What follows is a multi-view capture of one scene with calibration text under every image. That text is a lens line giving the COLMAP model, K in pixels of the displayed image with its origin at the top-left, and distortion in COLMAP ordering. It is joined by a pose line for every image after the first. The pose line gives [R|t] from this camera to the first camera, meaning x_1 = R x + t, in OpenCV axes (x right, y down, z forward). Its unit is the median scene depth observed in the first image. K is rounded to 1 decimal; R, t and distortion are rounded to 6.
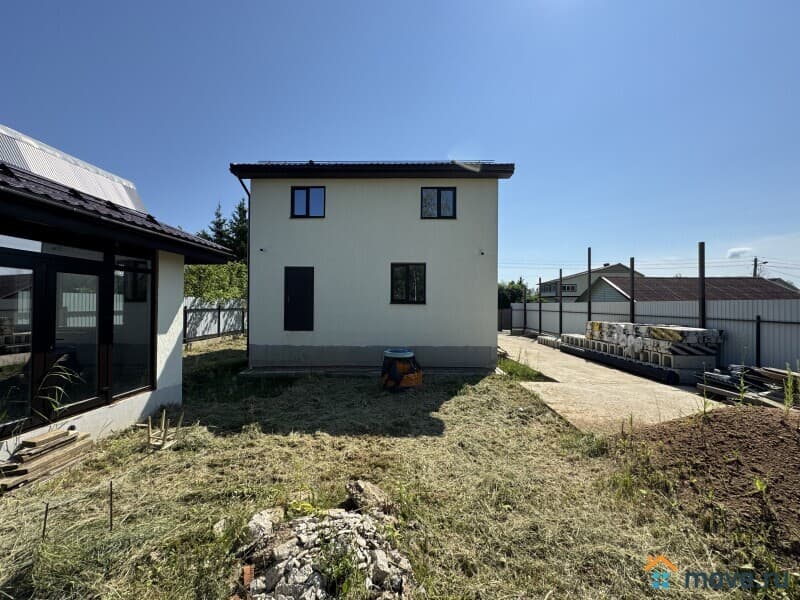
lens RADIAL K [[323.2, 0, 403.6], [0, 323.2, 298.4], [0, 0, 1]] dist [-0.003608, 0.000940]
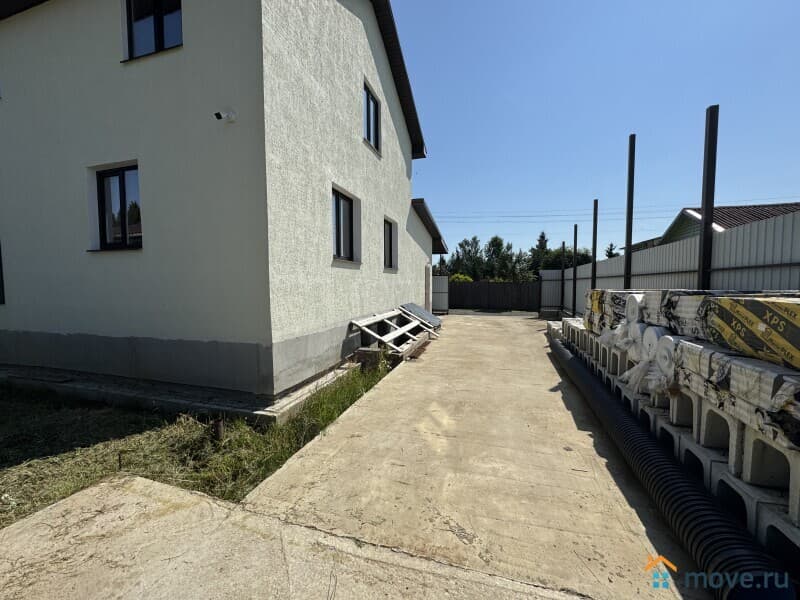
lens RADIAL K [[323.2, 0, 401.2], [0, 323.2, 302.4], [0, 0, 1]] dist [-0.003608, 0.000940]
pose [[0.961741, 0.006426, -0.273884, 0.626519], [0.012882, 0.997559, 0.068637, 0.075268], [0.273656, -0.069539, 0.959310, 0.726217]]
